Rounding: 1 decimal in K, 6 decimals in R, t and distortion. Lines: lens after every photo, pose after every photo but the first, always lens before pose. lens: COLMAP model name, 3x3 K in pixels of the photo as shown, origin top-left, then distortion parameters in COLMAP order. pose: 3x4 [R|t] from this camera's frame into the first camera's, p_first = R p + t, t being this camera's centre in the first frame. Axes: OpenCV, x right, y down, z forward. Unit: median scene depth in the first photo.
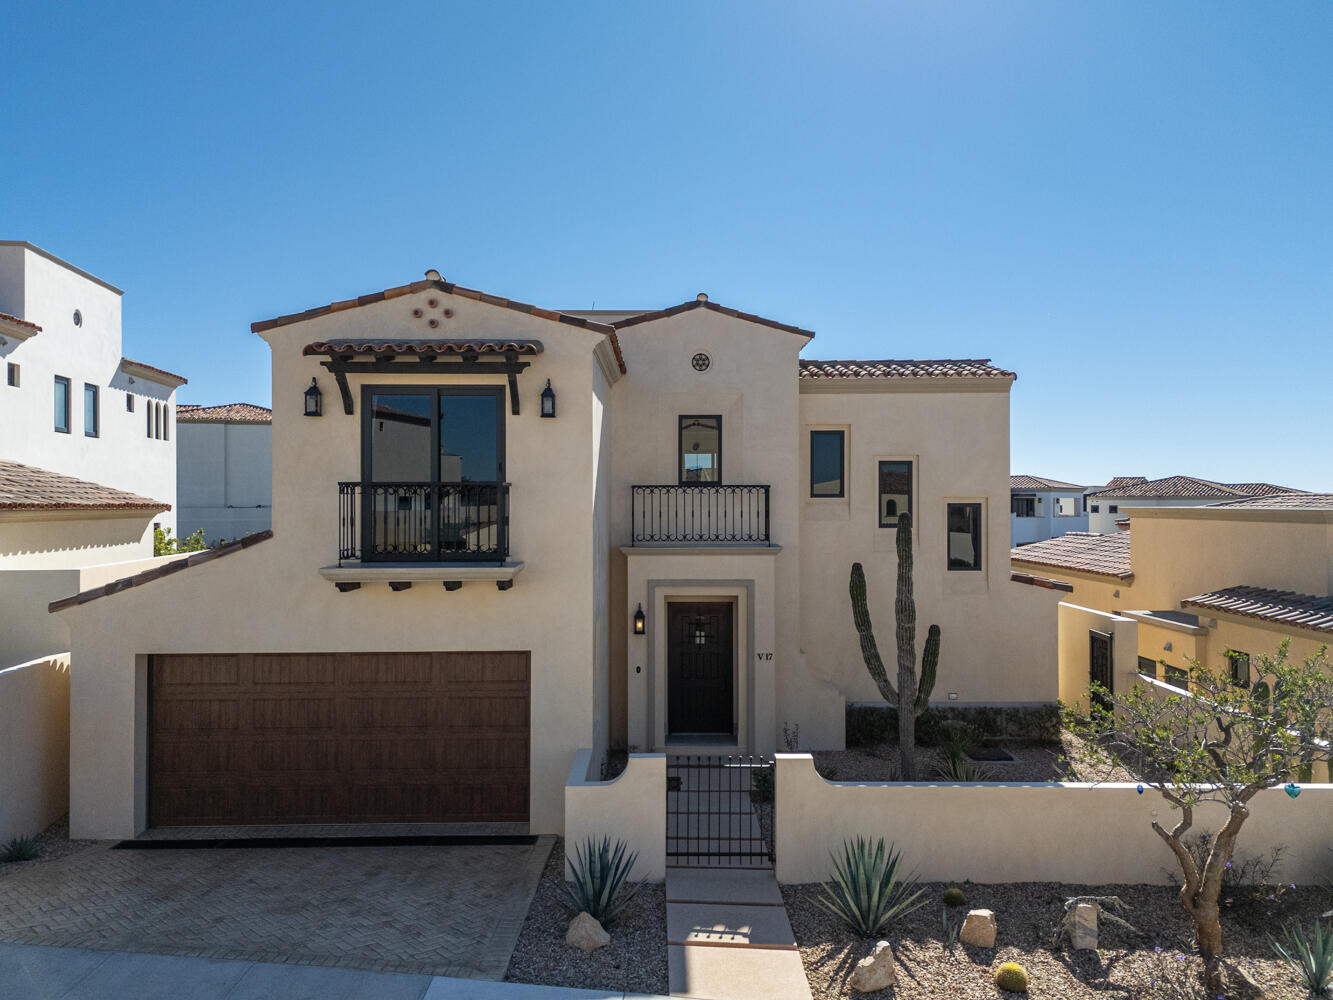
lens RADIAL K [[979.0, 0, 663.8], [0, 979.0, 504.0], [0, 0, 1]] dist [0.083070, -0.091988]
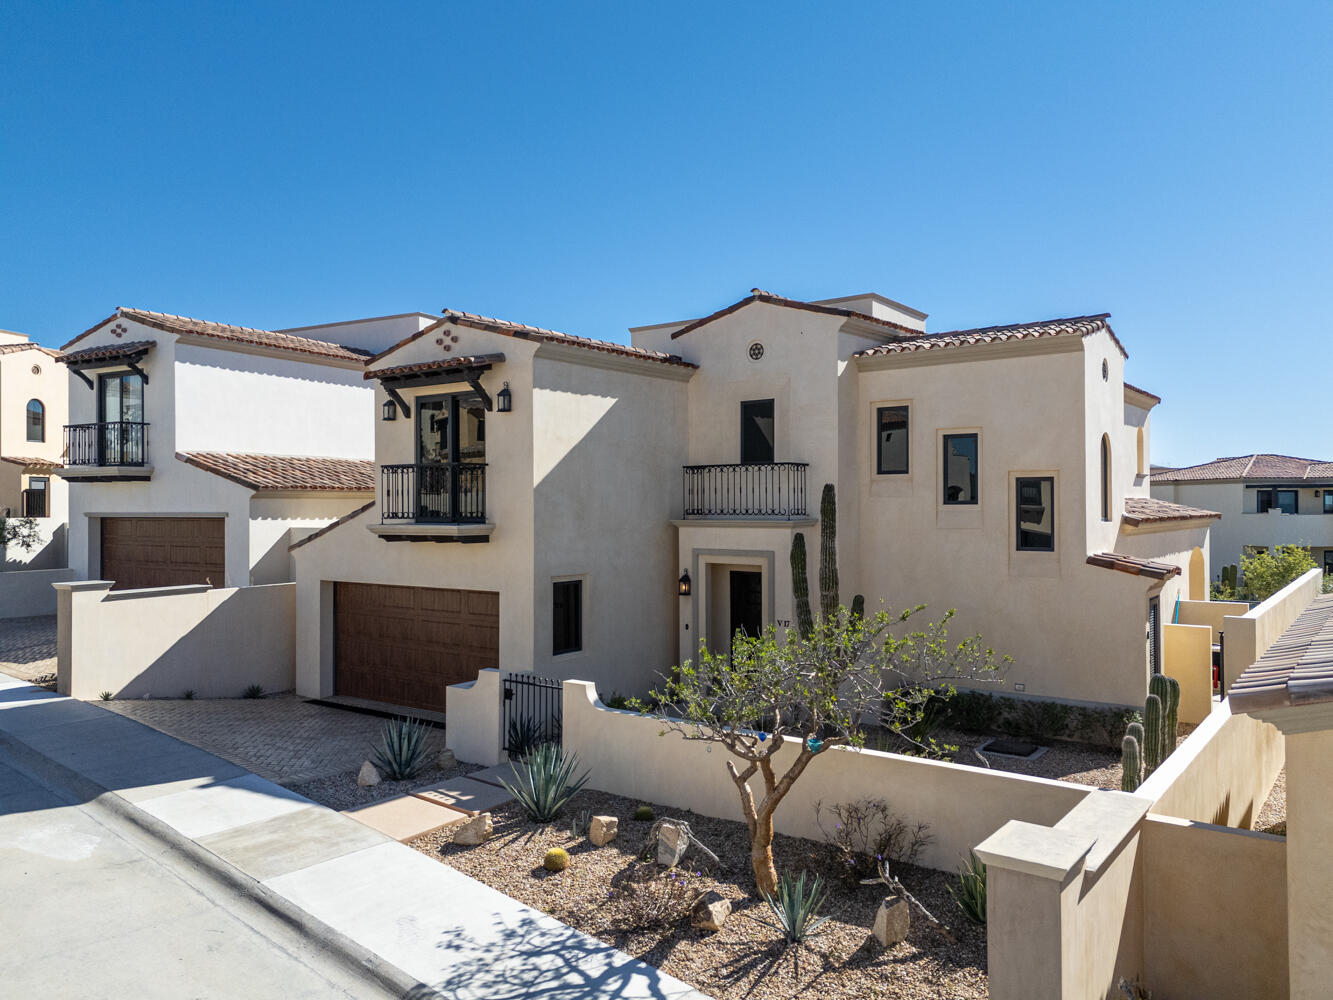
lens RADIAL K [[979.0, 0, 663.8], [0, 979.0, 504.0], [0, 0, 1]] dist [0.083070, -0.091988]
pose [[0.799966, -0.001671, -0.600044, 0.806247], [0.001462, 0.999999, -0.000836, 0.033664], [0.600044, -0.000209, 0.799967, 0.088328]]
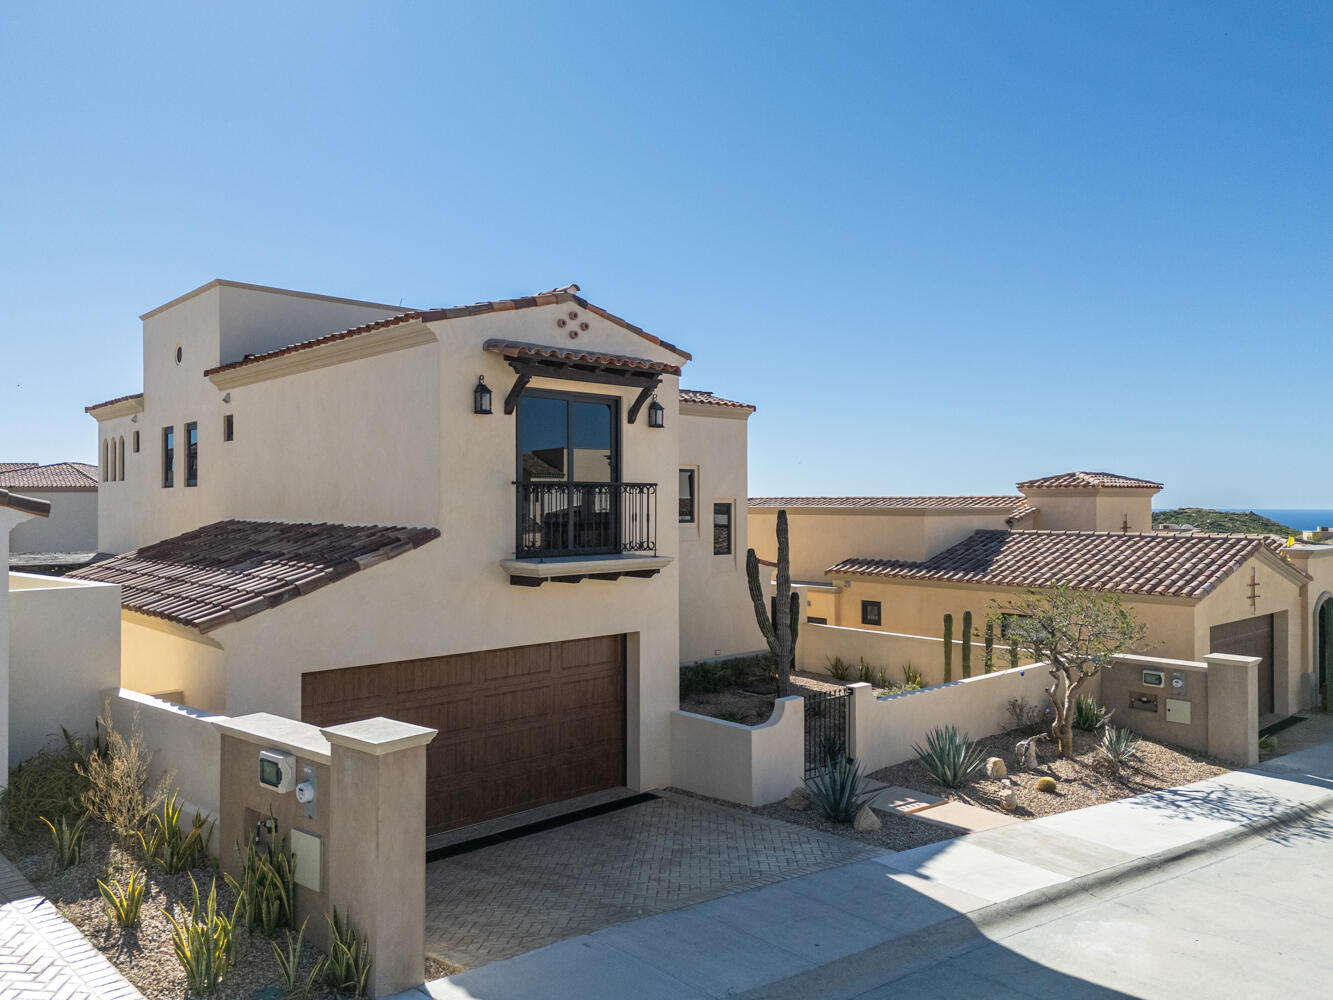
lens RADIAL K [[979.0, 0, 663.8], [0, 979.0, 504.0], [0, 0, 1]] dist [0.083070, -0.091988]
pose [[0.738528, 0.000091, 0.674223, -0.865447], [0.001442, 0.999997, -0.001715, 0.003650], [-0.674221, 0.002239, 0.738526, 0.140722]]
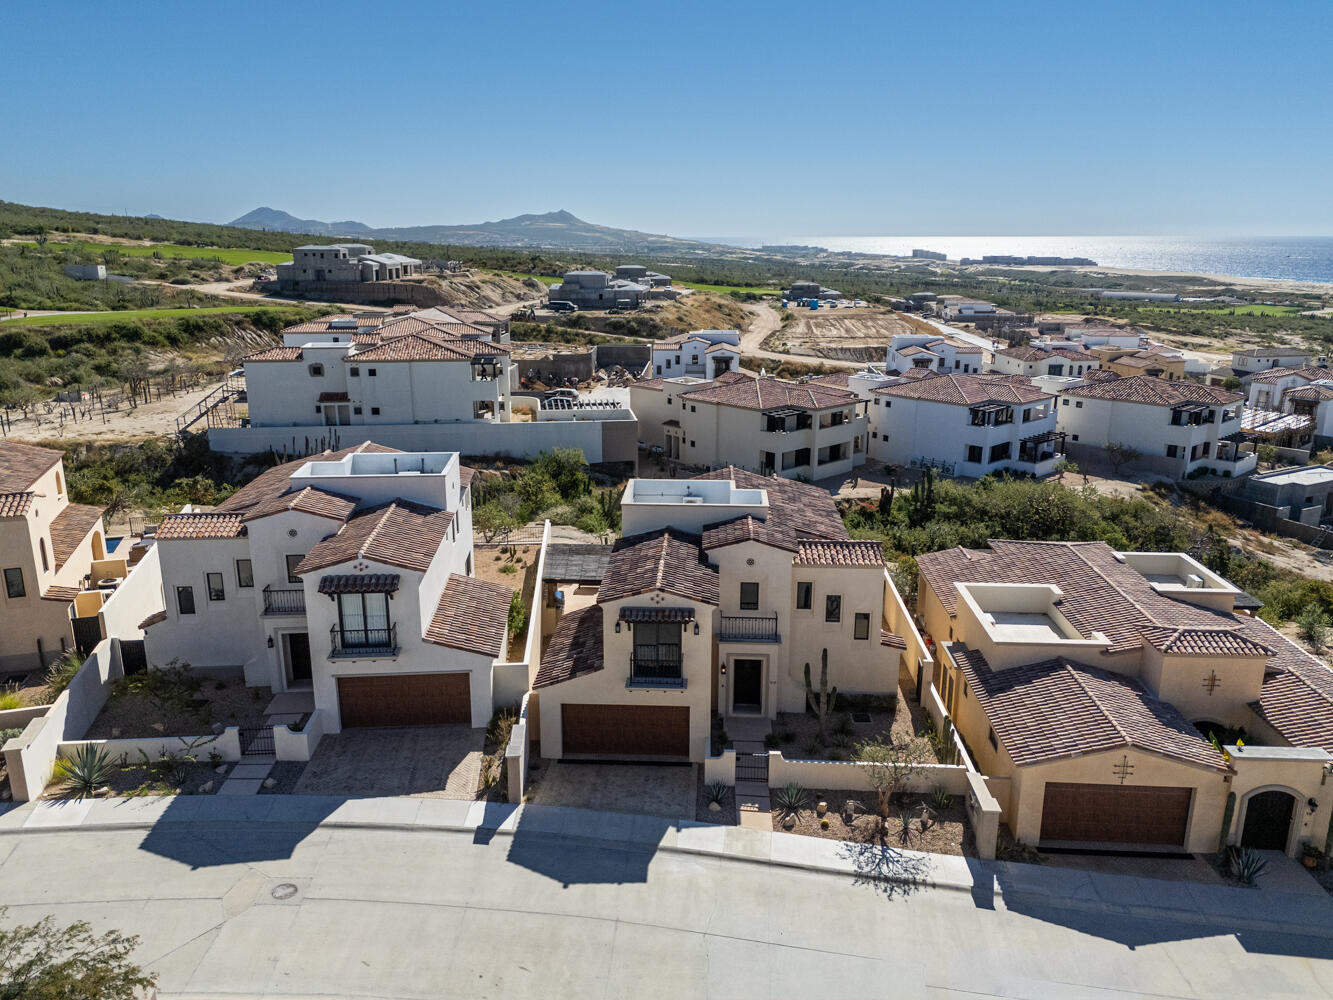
lens RADIAL K [[979.0, 0, 663.8], [0, 979.0, 504.0], [0, 0, 1]] dist [0.083070, -0.091988]
pose [[0.998594, 0.017102, -0.050180, -0.074043], [-0.003231, 0.964409, 0.264395, -1.200771], [0.052916, -0.263861, 0.963108, -1.666586]]
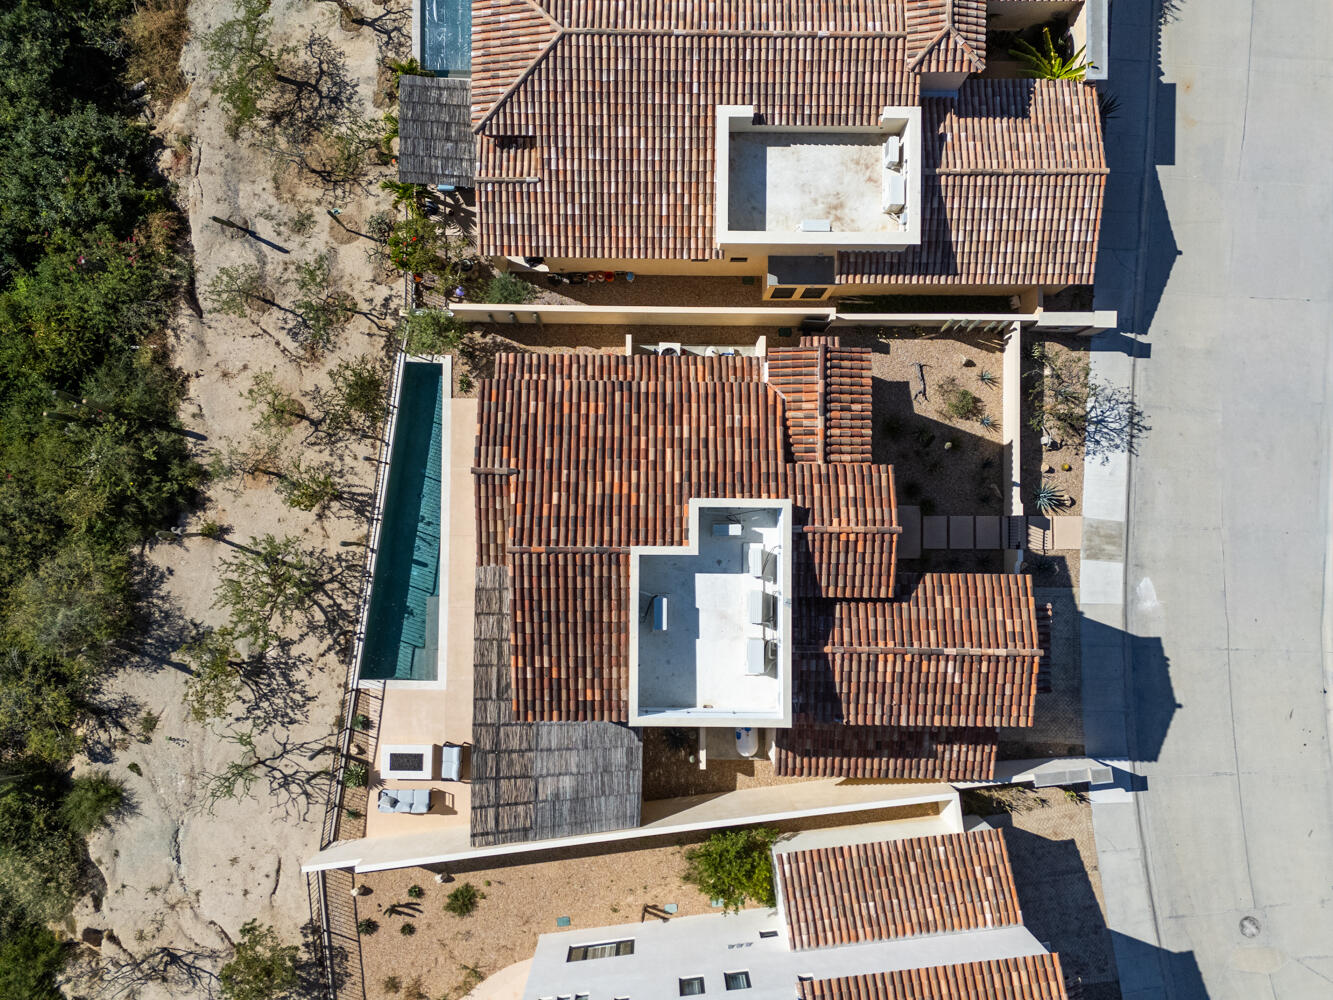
lens RADIAL K [[979.0, 0, 663.8], [0, 979.0, 504.0], [0, 0, 1]] dist [0.083070, -0.091988]
pose [[0.013301, -0.999573, 0.025998, 0.050286], [-0.016475, 0.025778, 0.999532, -2.521641], [-0.999776, -0.013724, -0.016125, 1.898878]]
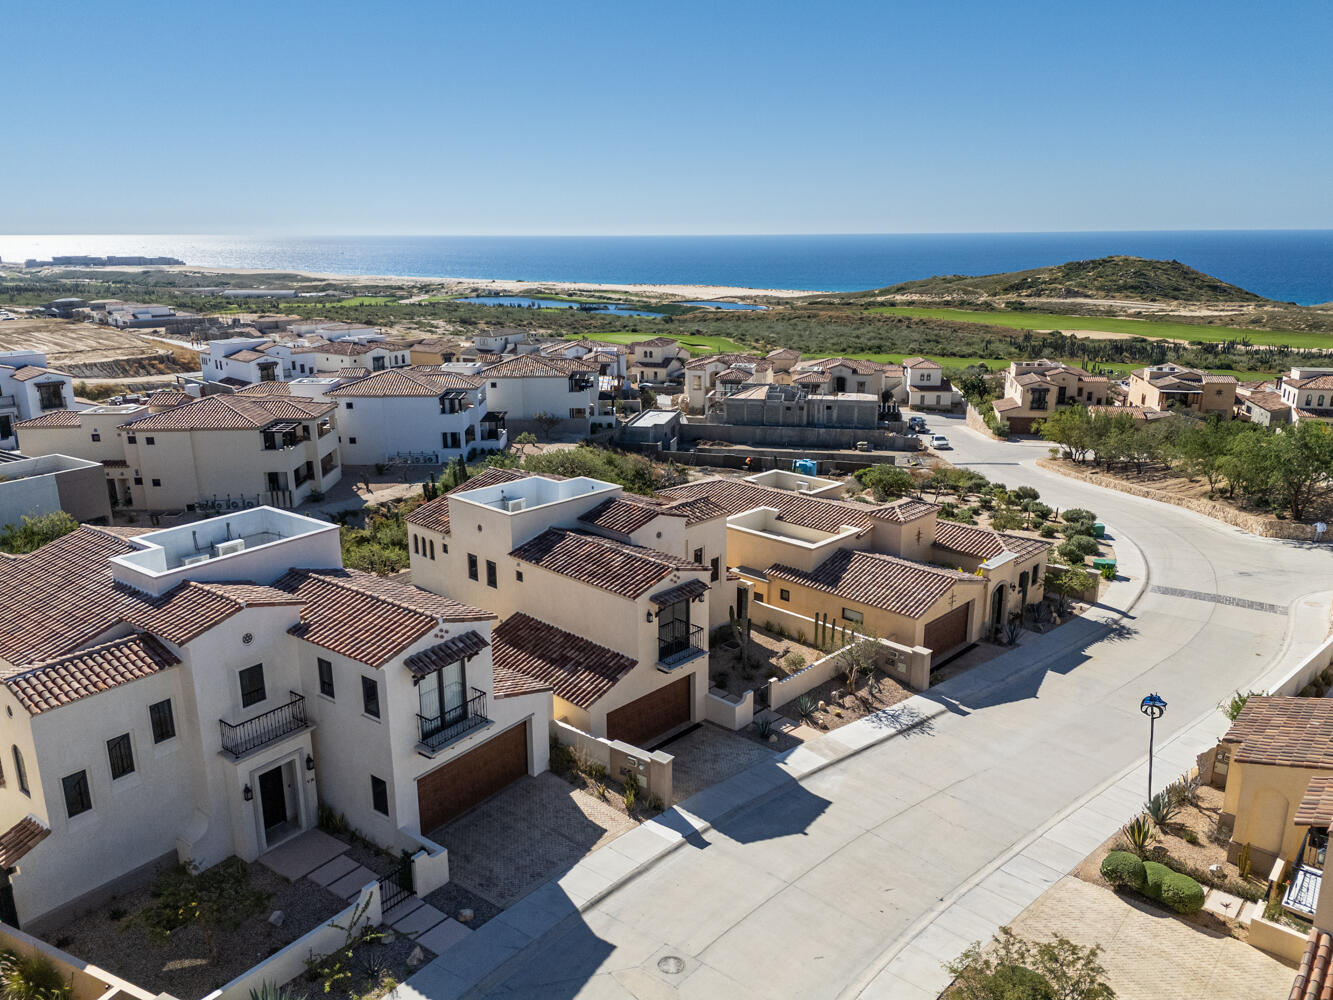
lens RADIAL K [[979.0, 0, 663.8], [0, 979.0, 504.0], [0, 0, 1]] dist [0.083070, -0.091988]
pose [[0.697106, -0.194930, 0.689961, -2.251752], [0.005868, 0.963850, 0.266381, -1.197039], [-0.716944, -0.181647, 0.673049, -0.946762]]
